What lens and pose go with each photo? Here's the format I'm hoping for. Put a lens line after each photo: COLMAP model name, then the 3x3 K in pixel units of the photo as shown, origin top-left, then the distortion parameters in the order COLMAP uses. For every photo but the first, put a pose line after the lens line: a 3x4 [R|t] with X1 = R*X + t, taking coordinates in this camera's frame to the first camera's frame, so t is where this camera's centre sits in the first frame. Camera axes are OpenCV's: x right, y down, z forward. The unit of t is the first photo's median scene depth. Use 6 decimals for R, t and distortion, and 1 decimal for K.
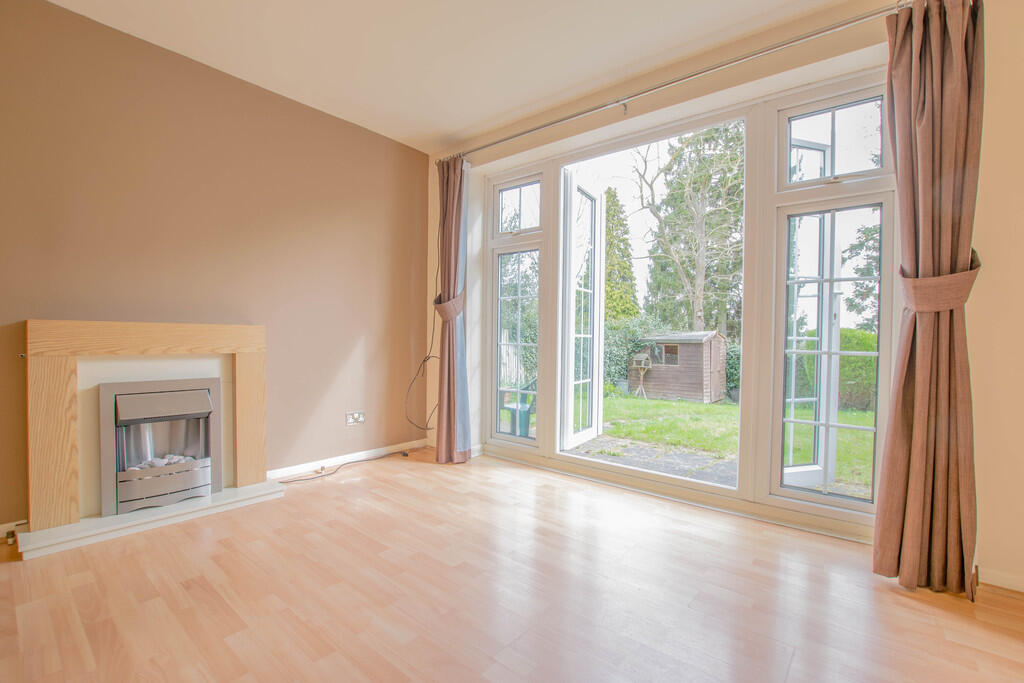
lens RADIAL K [[460.7, 0, 524.6], [0, 460.7, 344.6], [0, 0, 1]] dist [-0.022599, 0.000020]
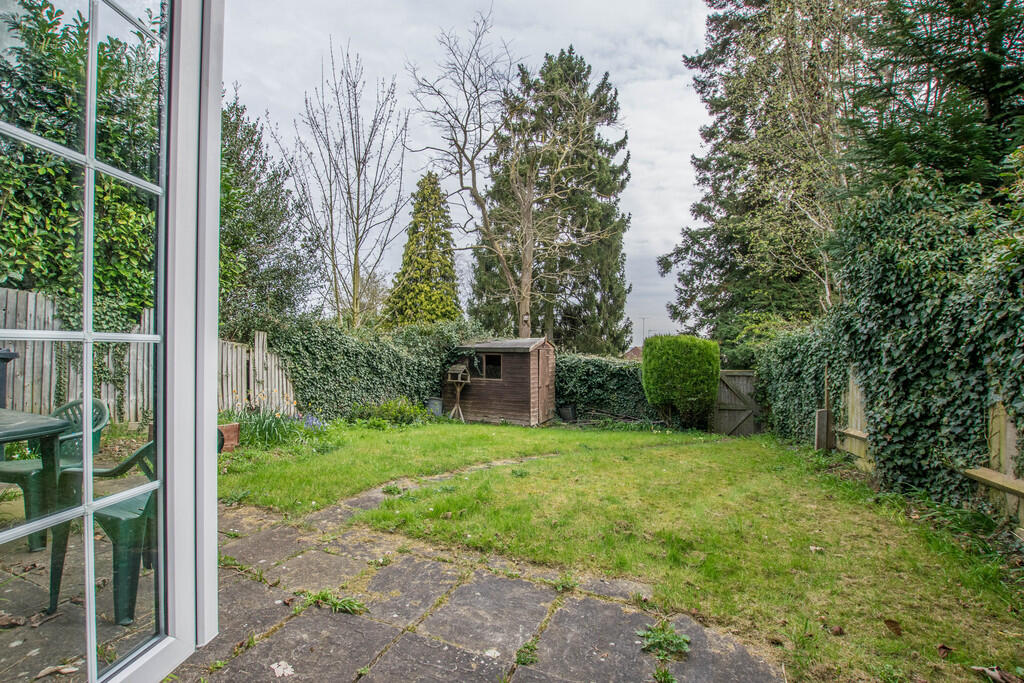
lens RADIAL K [[460.7, 0, 524.6], [0, 460.7, 344.6], [0, 0, 1]] dist [-0.022599, 0.000020]
pose [[0.935492, 0.007392, 0.353271, 0.075979], [-0.001711, 0.999864, -0.016390, -0.003018], [-0.353344, 0.014728, 0.935377, 0.199450]]
